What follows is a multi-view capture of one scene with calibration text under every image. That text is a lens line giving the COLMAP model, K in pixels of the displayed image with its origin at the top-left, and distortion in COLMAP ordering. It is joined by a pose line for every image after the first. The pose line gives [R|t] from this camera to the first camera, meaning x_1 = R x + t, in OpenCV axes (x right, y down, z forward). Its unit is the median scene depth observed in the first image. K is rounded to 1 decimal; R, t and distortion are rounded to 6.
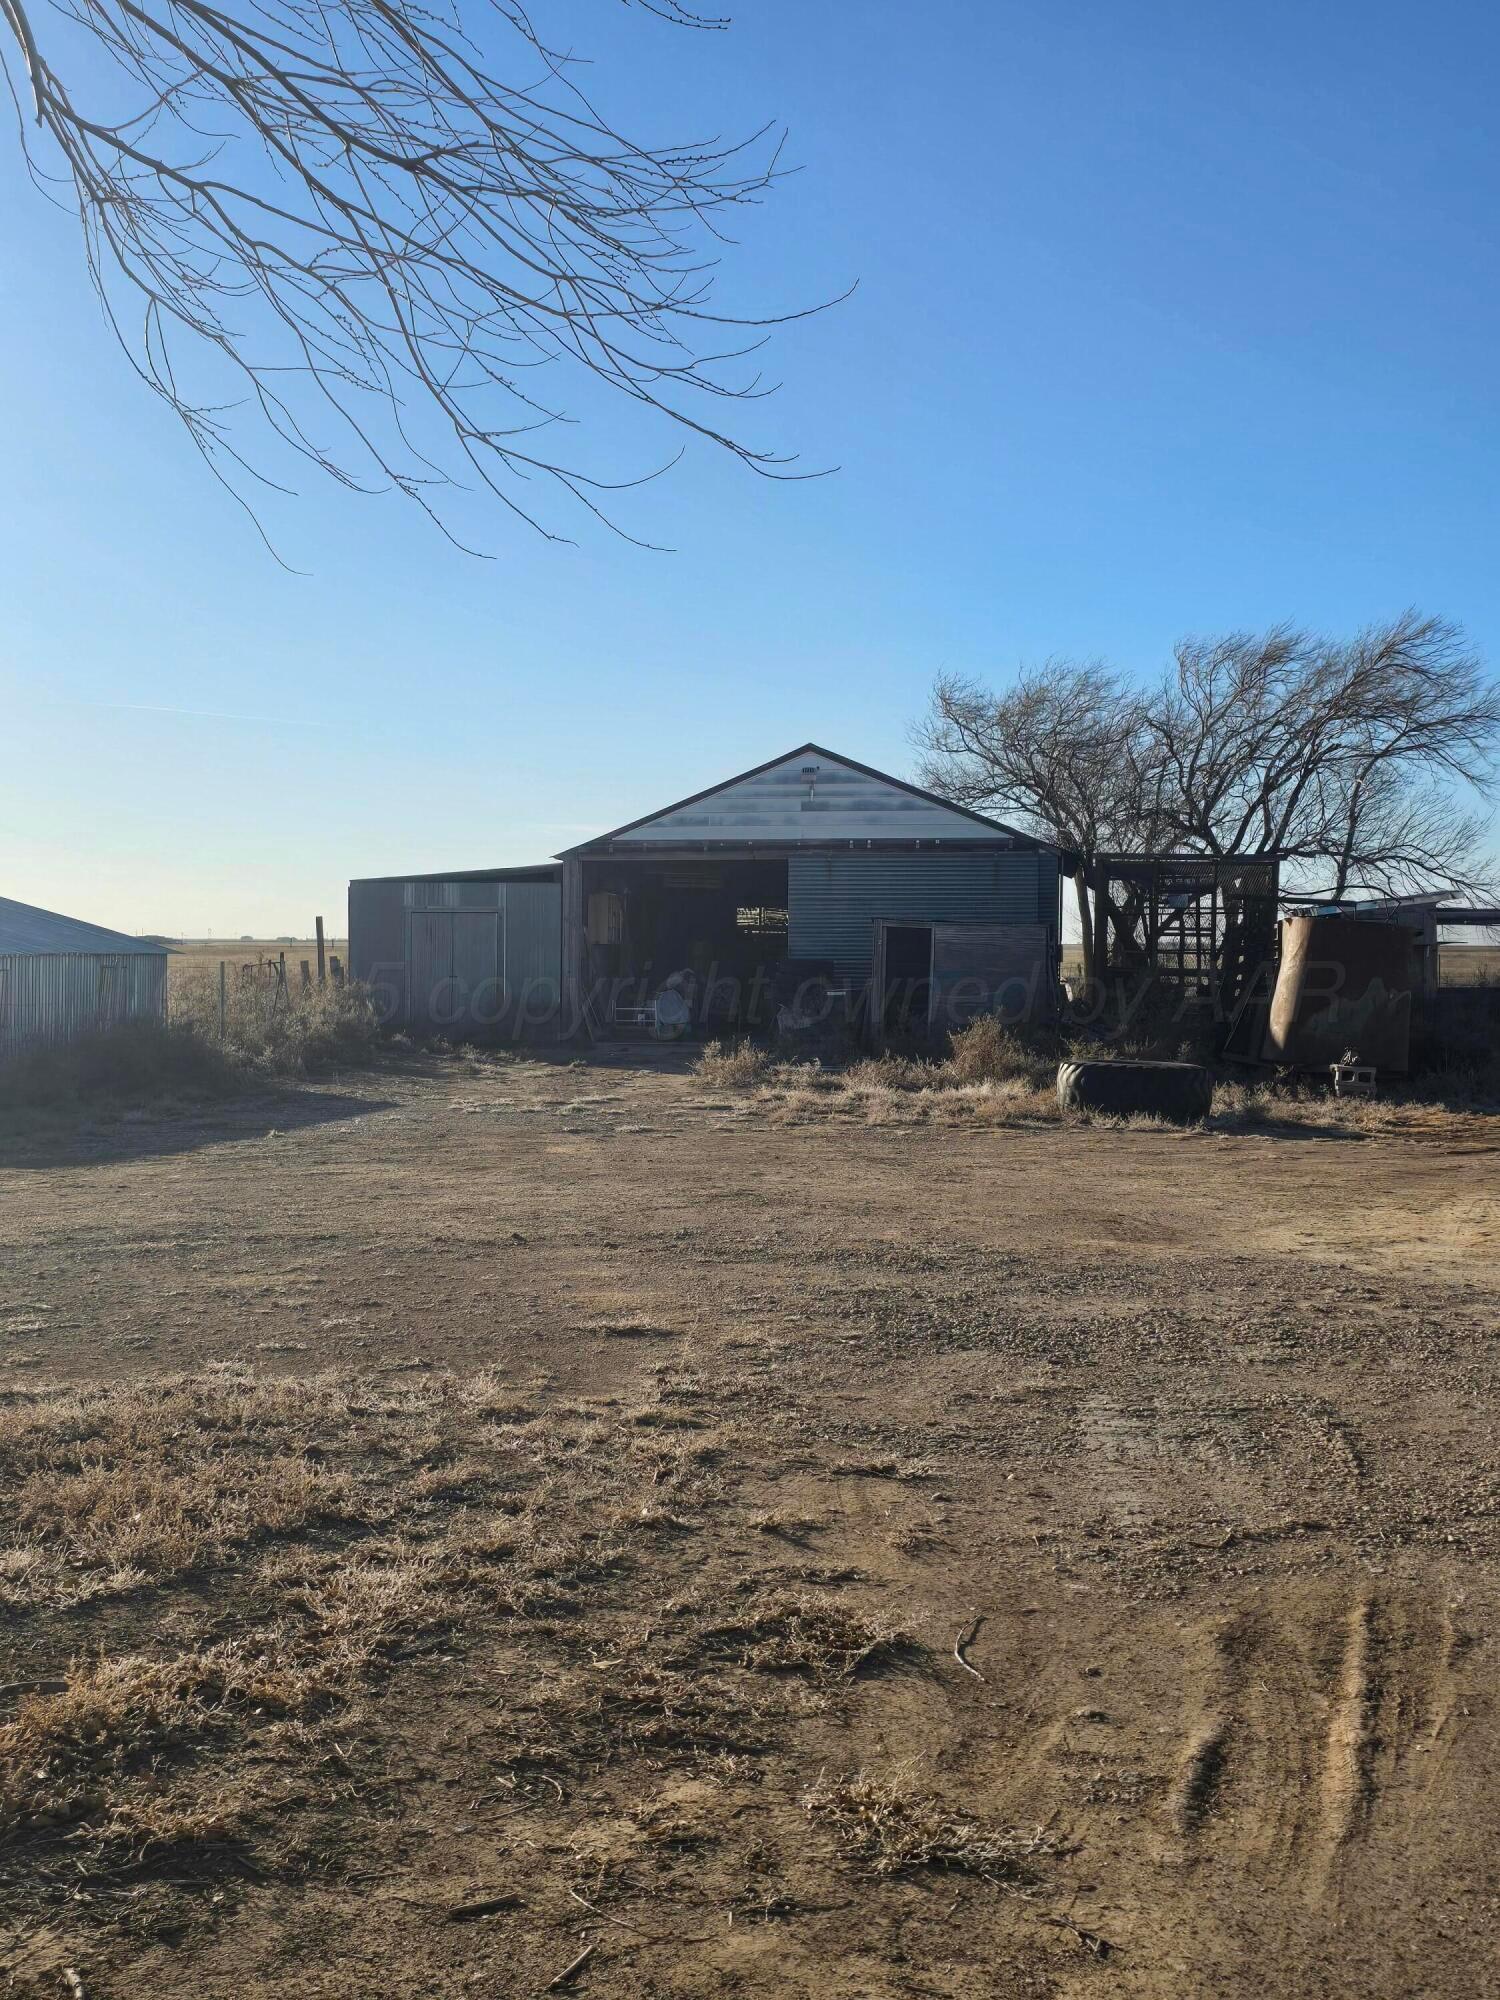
lens RADIAL K [[1339.2, 0, 744.0], [0, 1339.2, 997.1], [0, 0, 1]] dist [-0.001677, -0.006746]
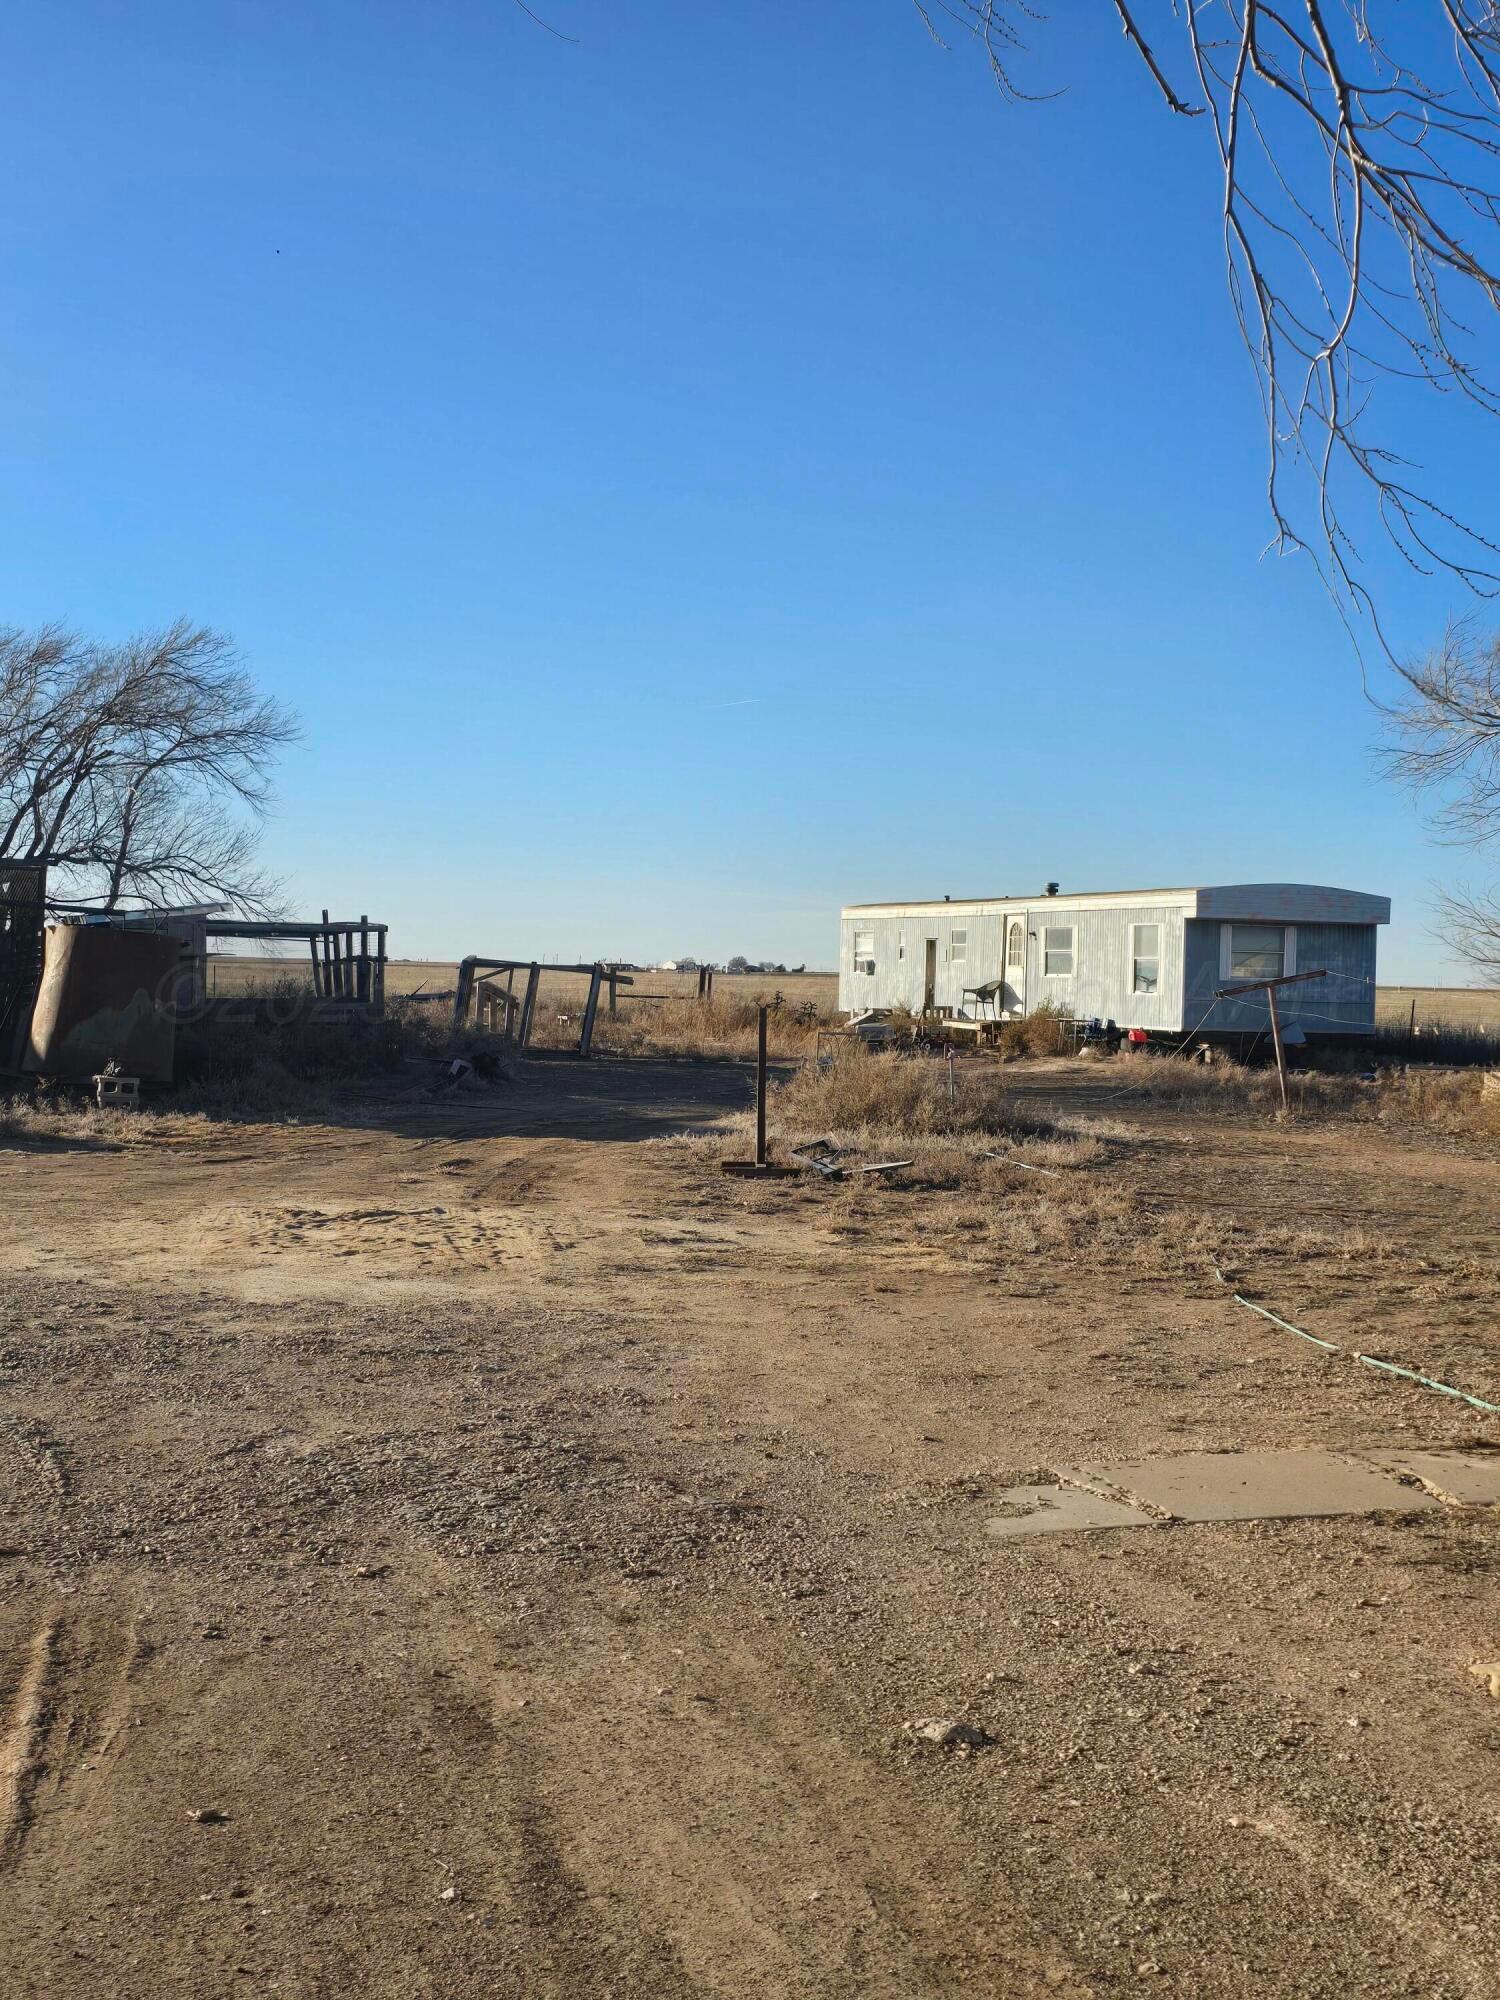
lens RADIAL K [[1339.2, 0, 743.7], [0, 1339.2, 1004.4], [0, 0, 1]] dist [-0.001677, -0.006746]
pose [[0.945438, 0.006091, 0.325745, 0.578701], [-0.005274, 0.999980, -0.003391, -0.001130], [-0.325760, 0.001488, 0.945451, -0.084954]]
